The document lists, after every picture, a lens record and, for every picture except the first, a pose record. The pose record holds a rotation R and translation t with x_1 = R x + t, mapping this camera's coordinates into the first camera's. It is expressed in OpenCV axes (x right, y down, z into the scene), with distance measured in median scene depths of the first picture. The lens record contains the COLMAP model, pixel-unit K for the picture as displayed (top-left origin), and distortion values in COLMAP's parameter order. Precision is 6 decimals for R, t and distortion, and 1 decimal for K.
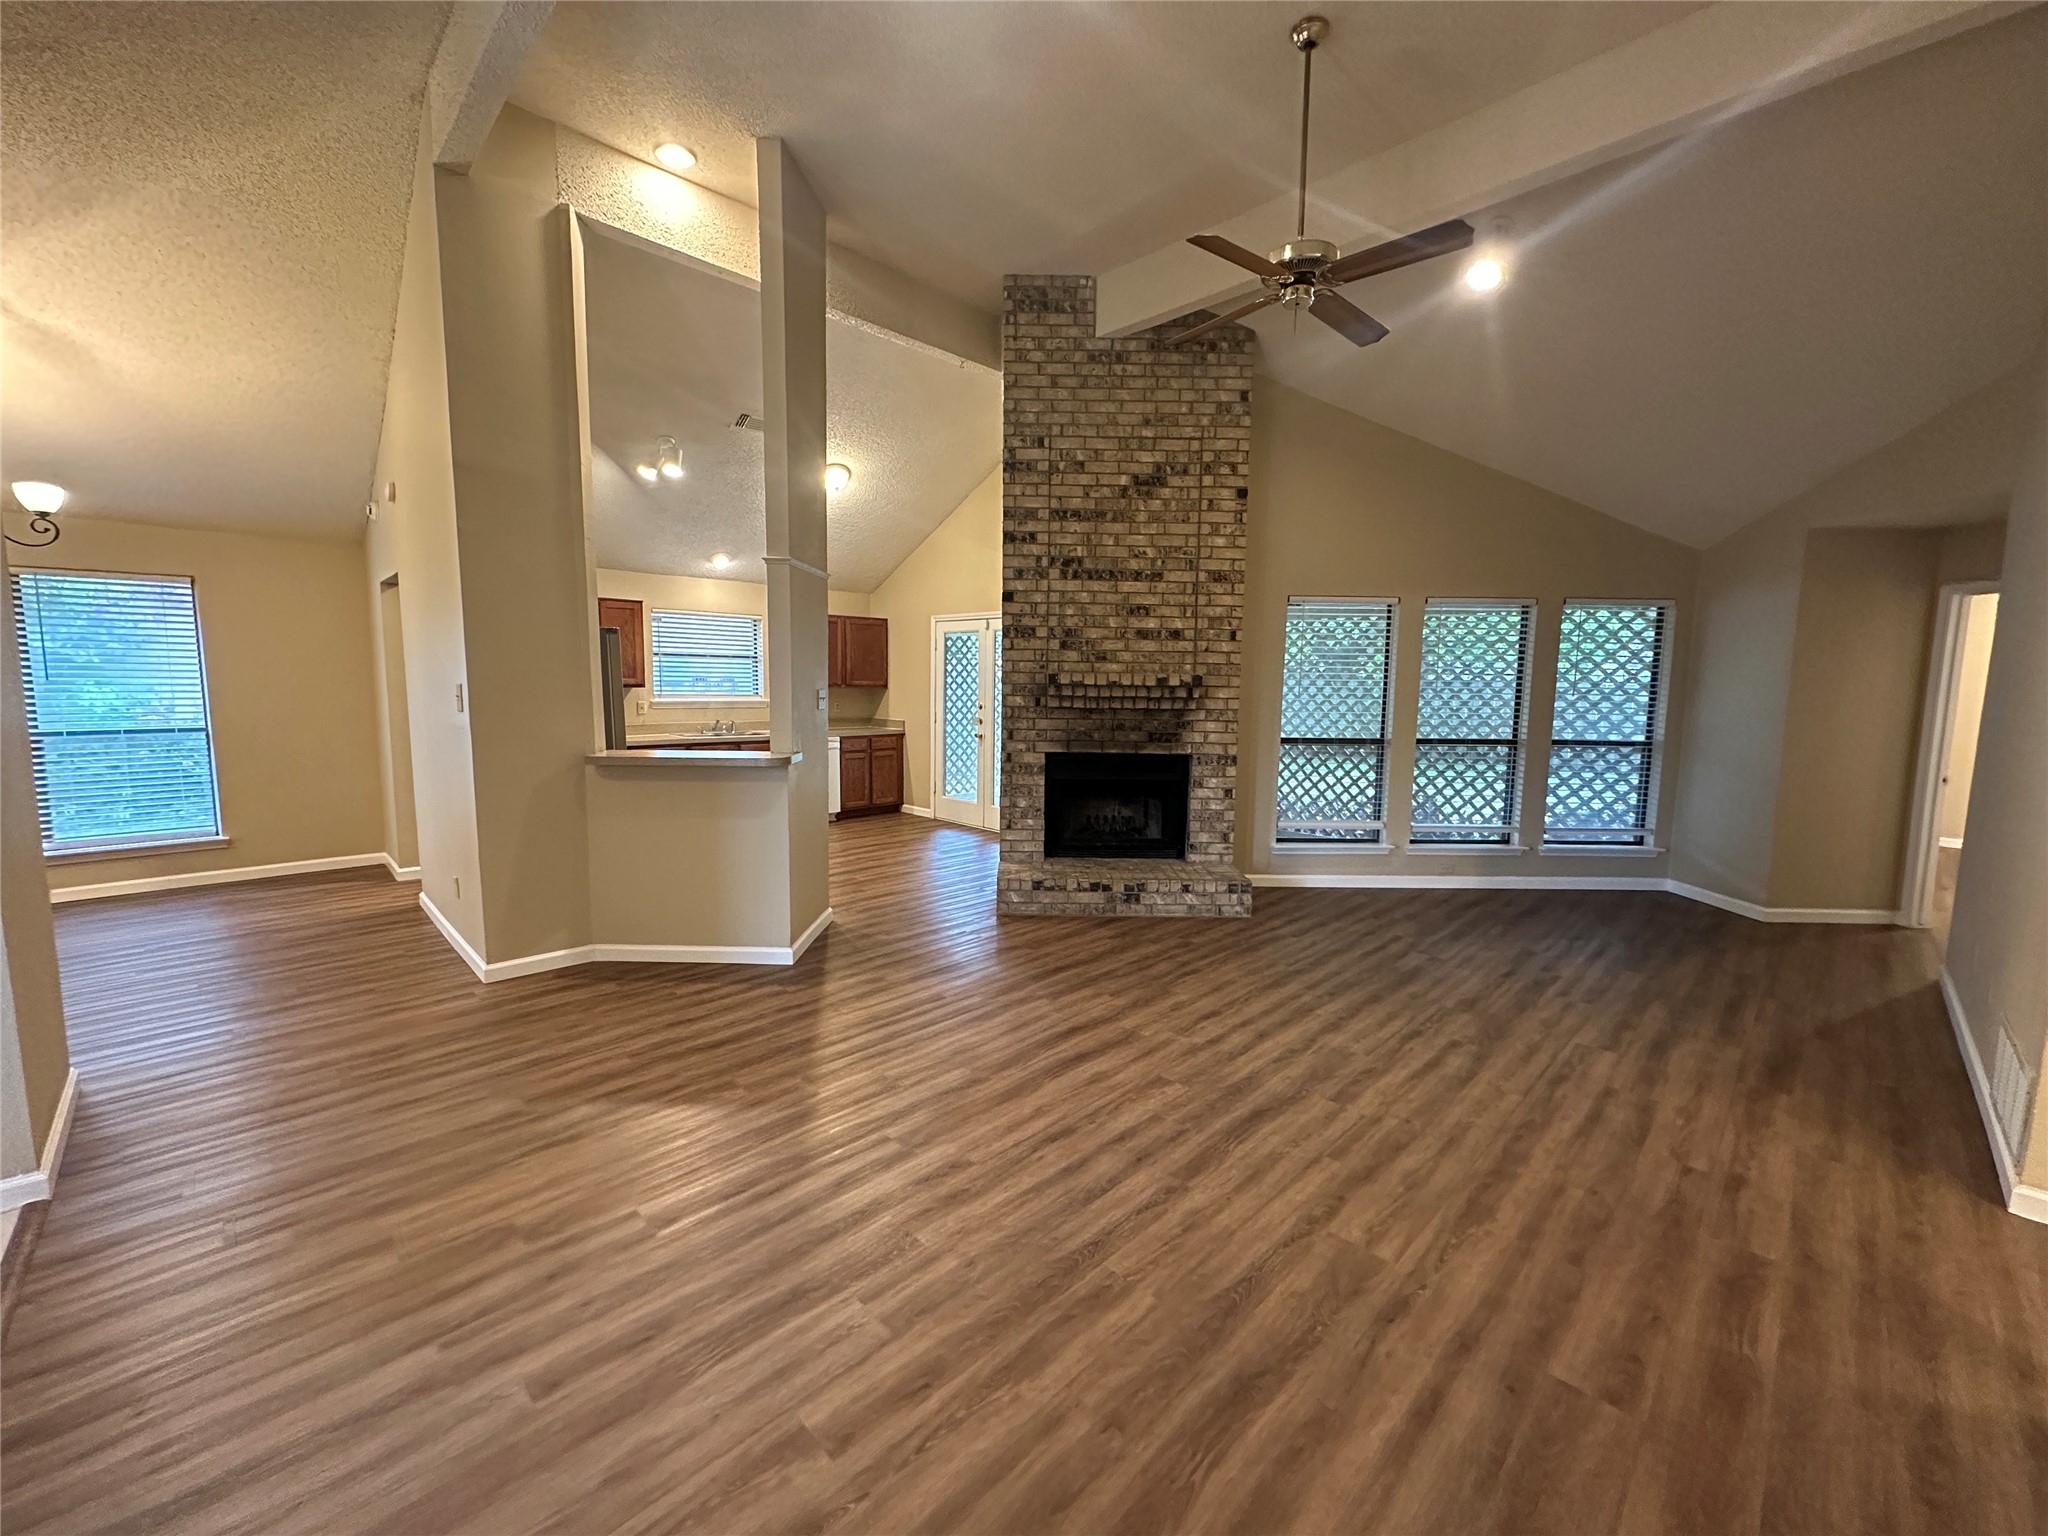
lens RADIAL K [[812.4, 0, 1021.2], [0, 812.4, 771.0], [0, 0, 1]] dist [-0.004065, 0.000773]
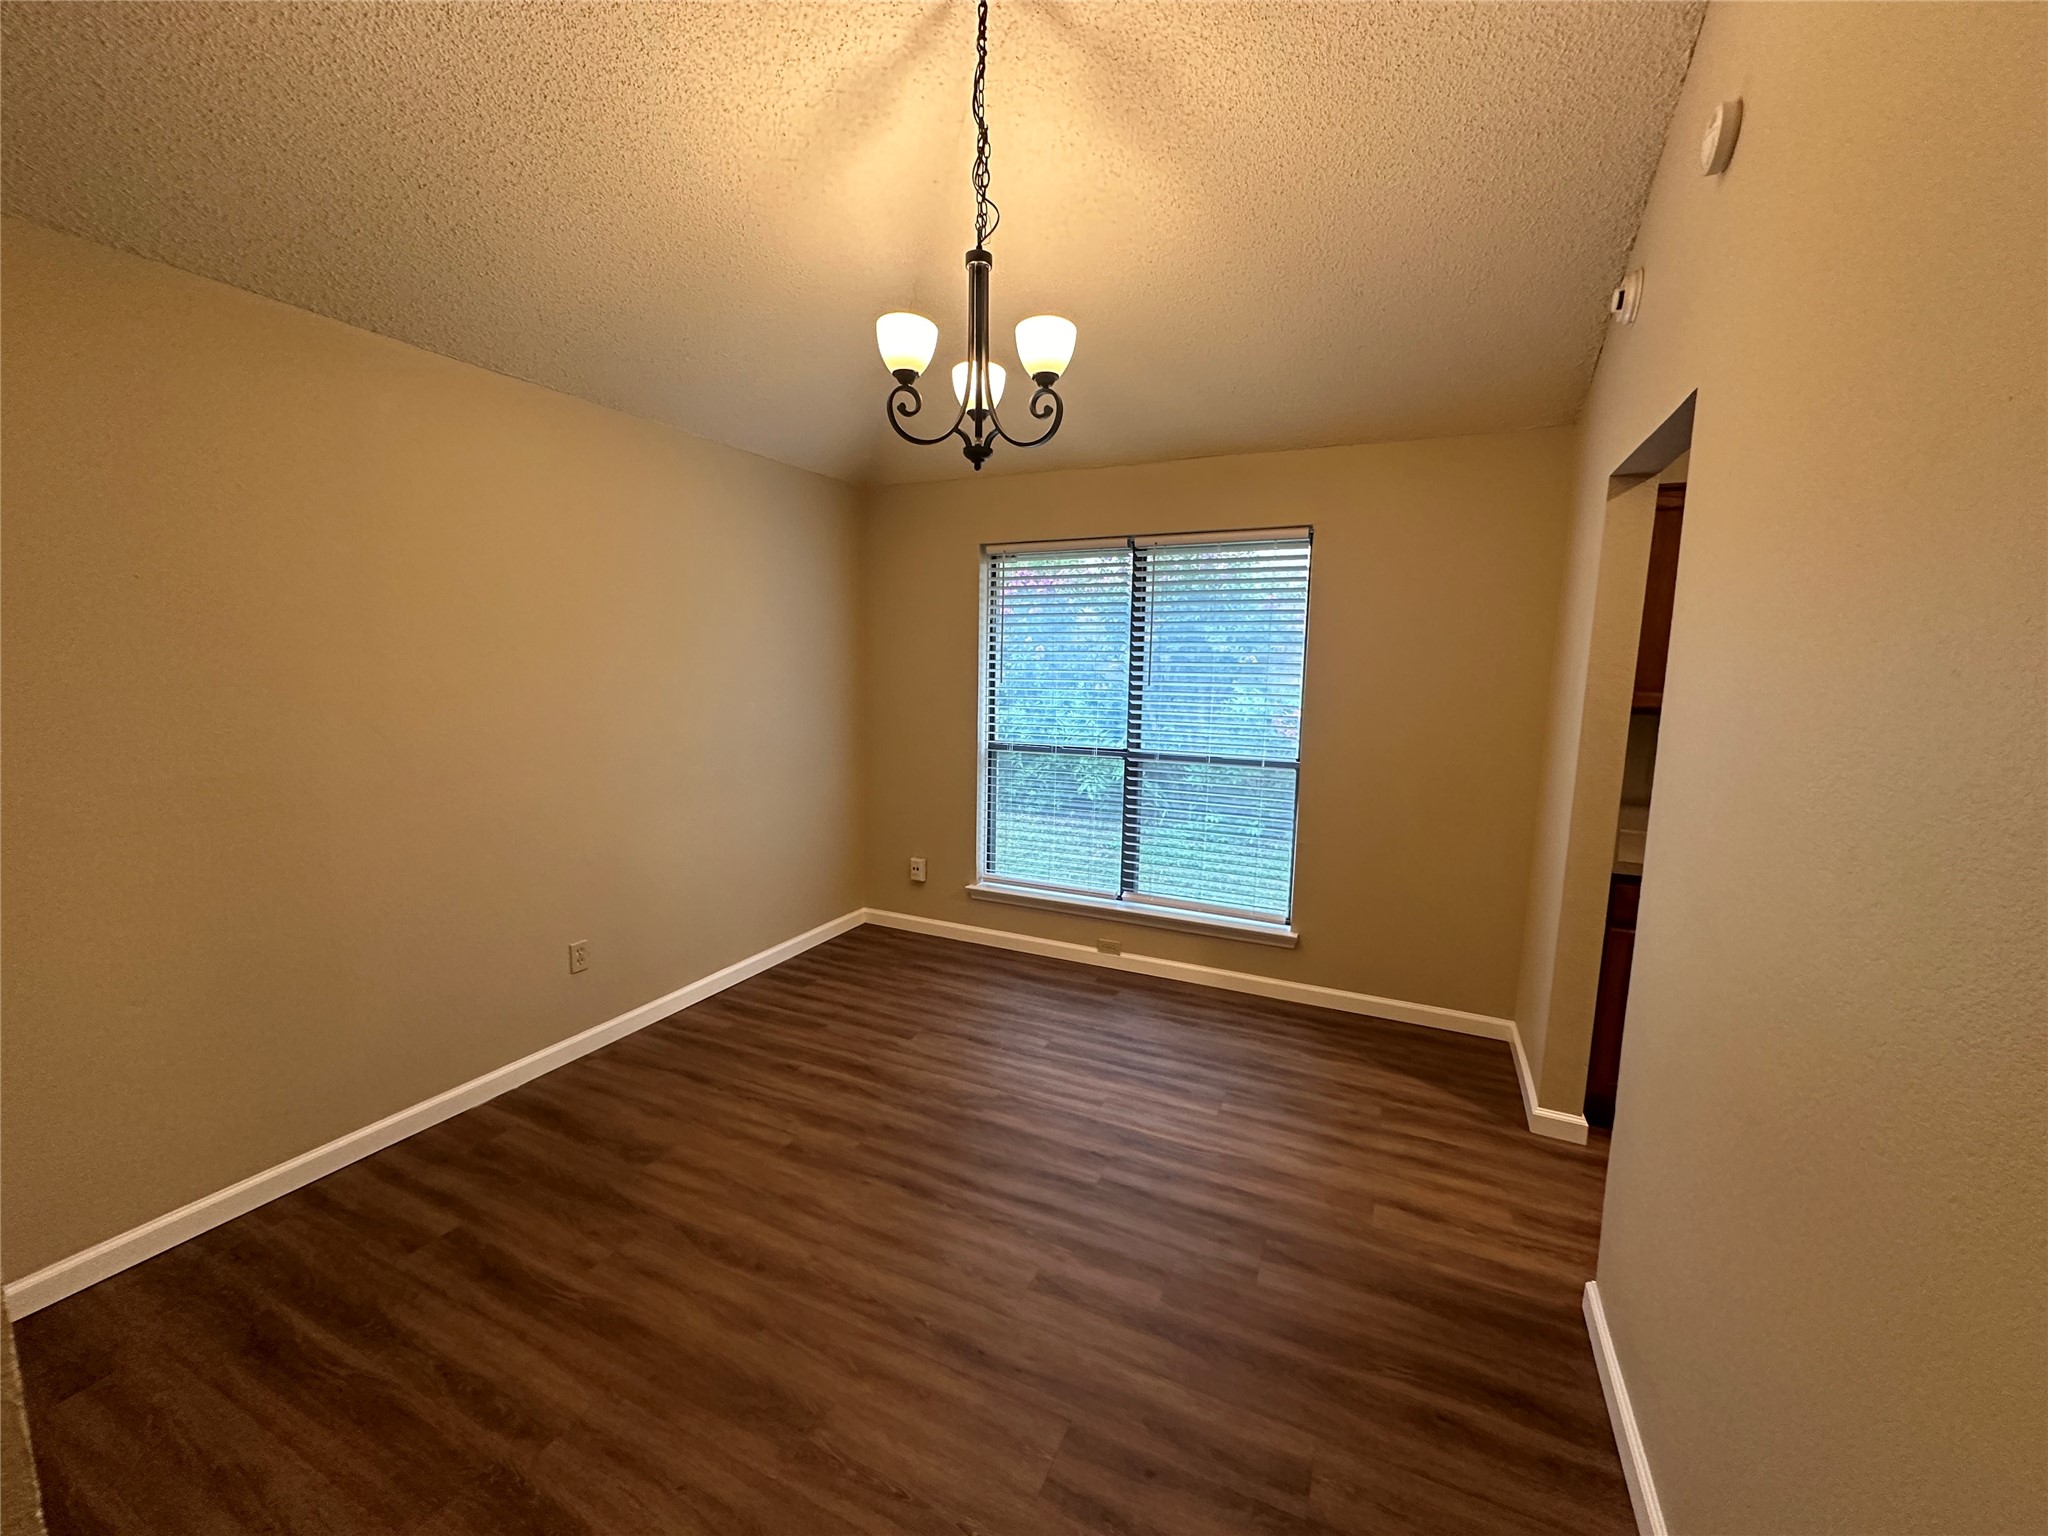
lens RADIAL K [[812.4, 0, 1021.7], [0, 812.4, 766.3], [0, 0, 1]] dist [-0.004065, 0.000773]
pose [[0.346517, 0.117665, -0.930635, -0.510573], [-0.122402, 0.989291, 0.079505, -0.080063], [0.930023, 0.086362, 0.357209, 0.604498]]
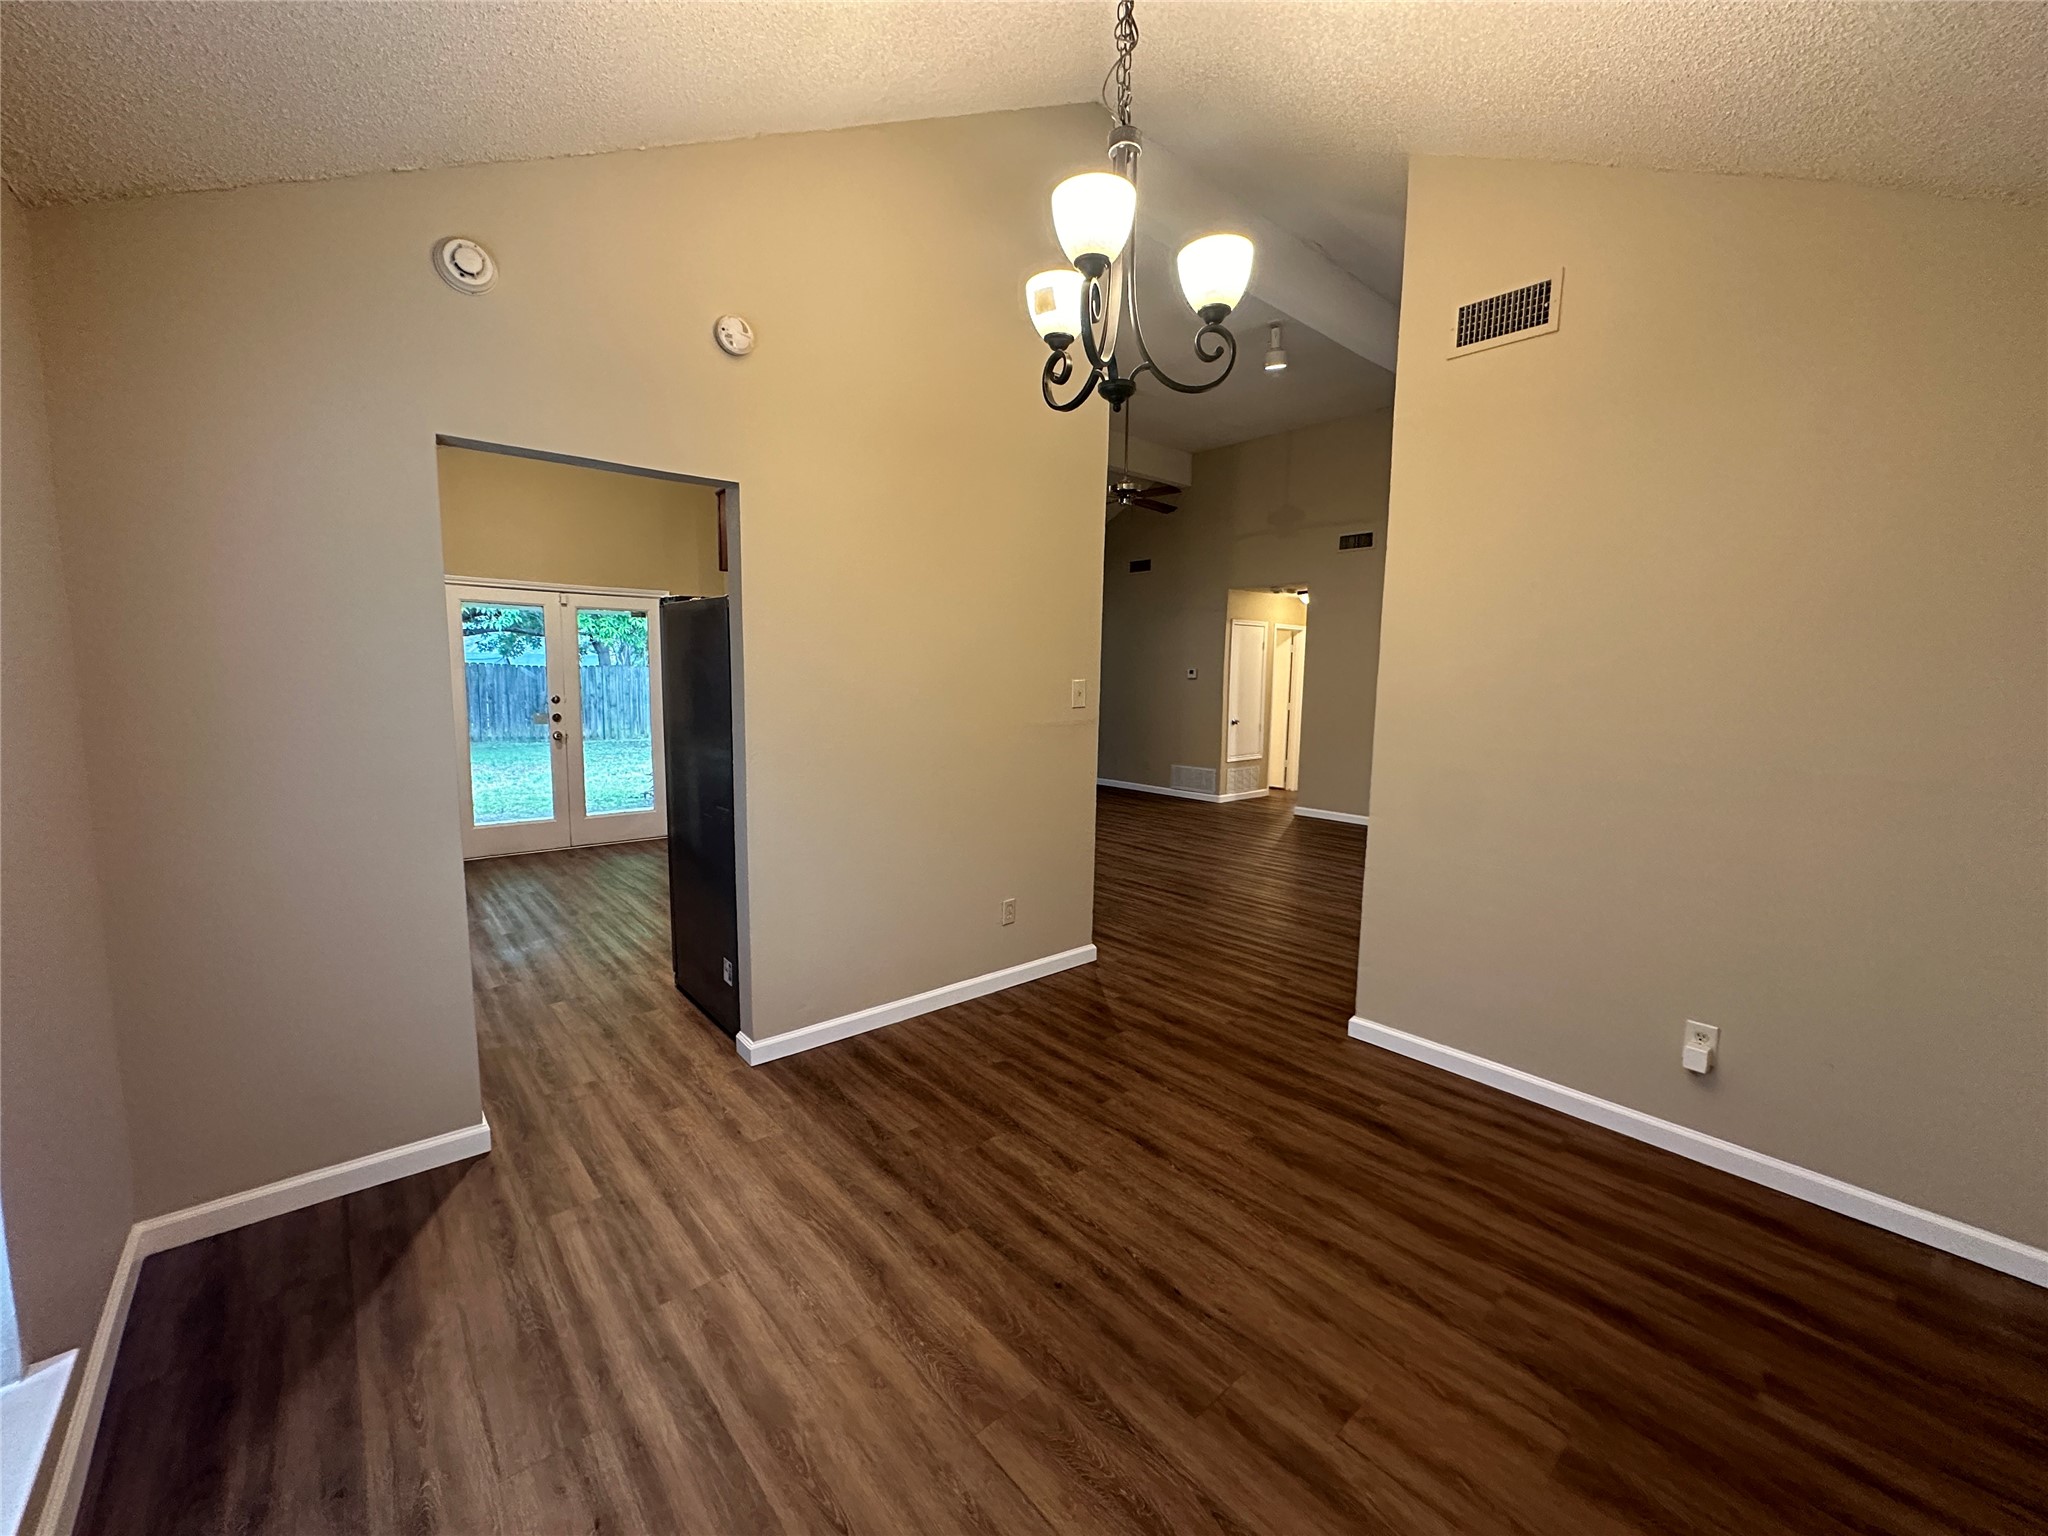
lens RADIAL K [[812.4, 0, 1022.2], [0, 812.4, 766.1], [0, 0, 1]] dist [-0.004065, 0.000773]
pose [[0.063905, -0.123073, 0.990338, -1.269643], [0.101234, 0.988047, 0.116256, -0.093558], [-0.992808, 0.092827, 0.075600, 0.744726]]
